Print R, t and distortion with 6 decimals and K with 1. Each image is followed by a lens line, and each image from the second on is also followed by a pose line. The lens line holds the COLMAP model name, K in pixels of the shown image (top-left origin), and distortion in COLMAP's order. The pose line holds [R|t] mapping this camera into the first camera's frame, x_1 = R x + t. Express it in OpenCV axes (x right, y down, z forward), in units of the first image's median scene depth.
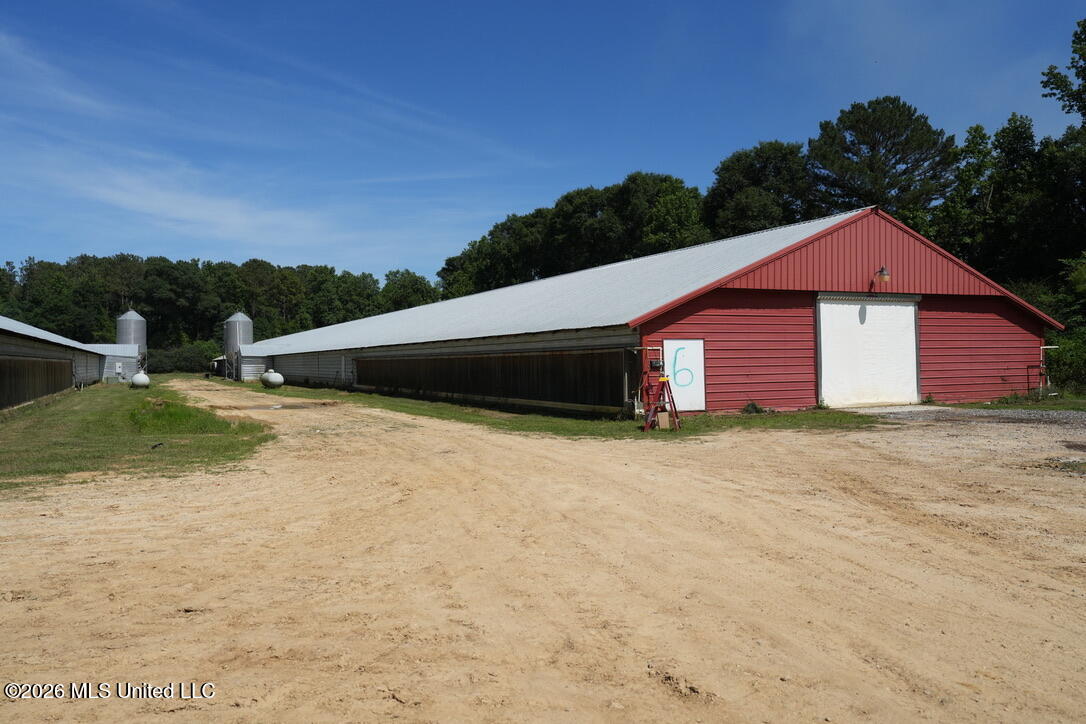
lens RADIAL K [[899.0, 0, 536.4], [0, 899.0, 361.0], [0, 0, 1]] dist [-0.039358, 0.052518]
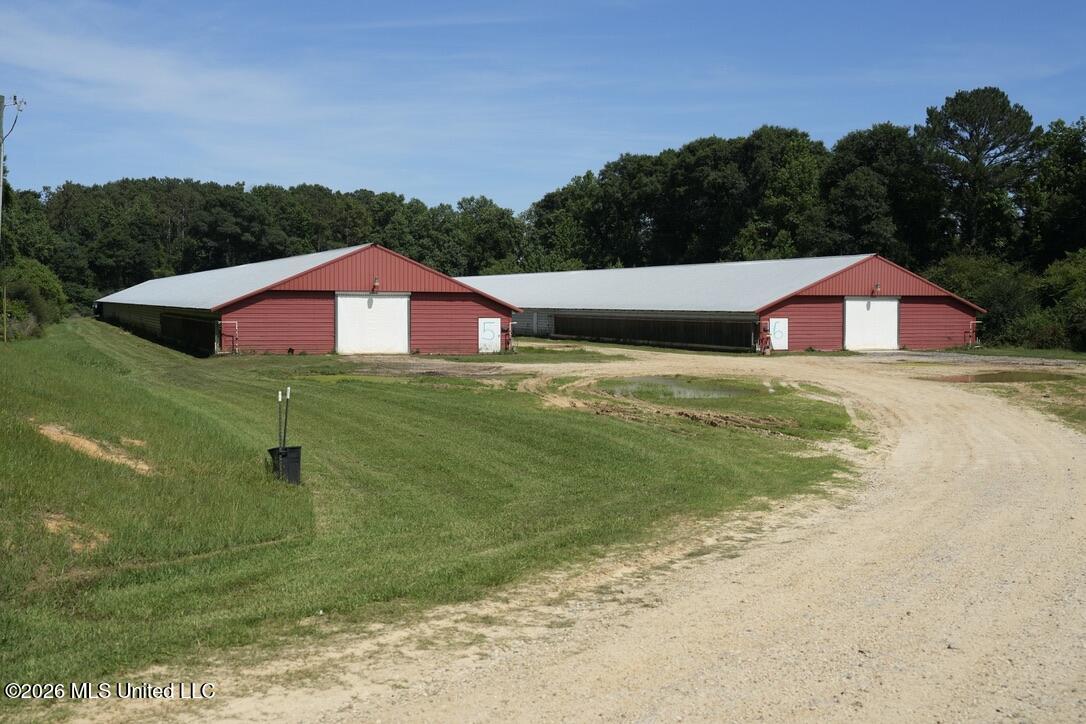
lens RADIAL K [[1222.9, 0, 537.7], [0, 1222.9, 368.8], [0, 0, 1]] dist [0.037754, 0.000000]
pose [[0.997817, 0.019143, -0.063207, -0.127971], [-0.015675, 0.998368, 0.054906, -0.029516], [0.064155, -0.053796, 0.996489, -1.107528]]
